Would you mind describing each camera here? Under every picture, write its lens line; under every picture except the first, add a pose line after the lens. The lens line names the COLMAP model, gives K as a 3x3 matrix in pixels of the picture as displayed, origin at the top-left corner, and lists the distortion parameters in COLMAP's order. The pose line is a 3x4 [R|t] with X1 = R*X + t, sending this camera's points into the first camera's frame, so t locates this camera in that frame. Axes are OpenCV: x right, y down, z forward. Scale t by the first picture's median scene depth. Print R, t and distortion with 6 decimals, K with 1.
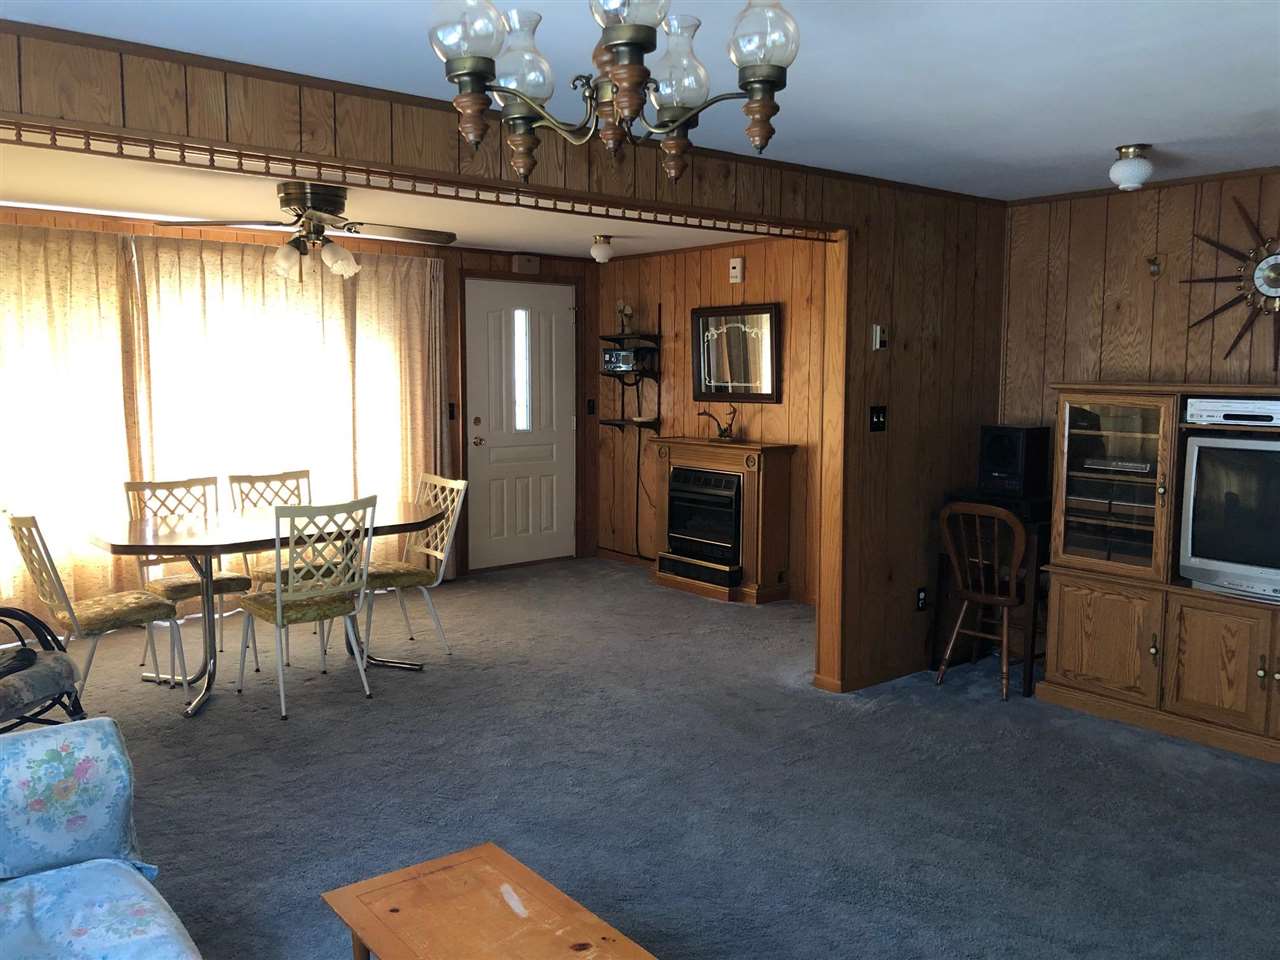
lens RADIAL K [[1056.9, 0, 632.6], [0, 1056.9, 451.4], [0, 0, 1]] dist [0.014922, -0.000378]
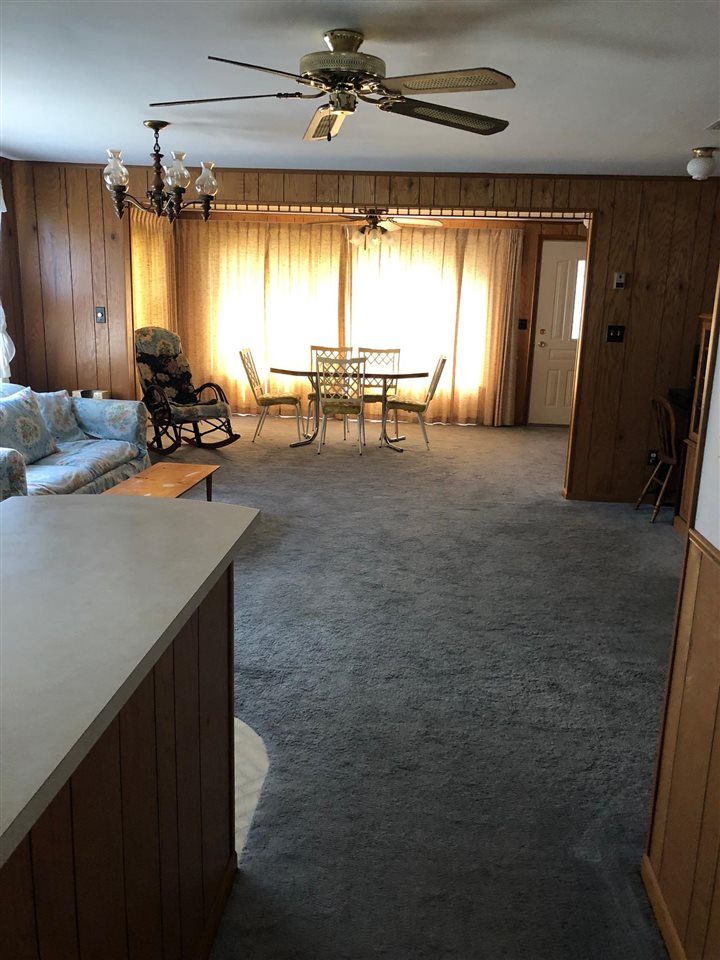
lens RADIAL K [[792.7, 0, 361.7], [0, 792.7, 481.4], [0, 0, 1]] dist [0.014922, -0.000378]
pose [[0.715588, 0.183164, -0.674080, 0.791040], [-0.084578, 0.980629, 0.176675, 0.006385], [0.693383, -0.069414, 0.717218, -0.118653]]
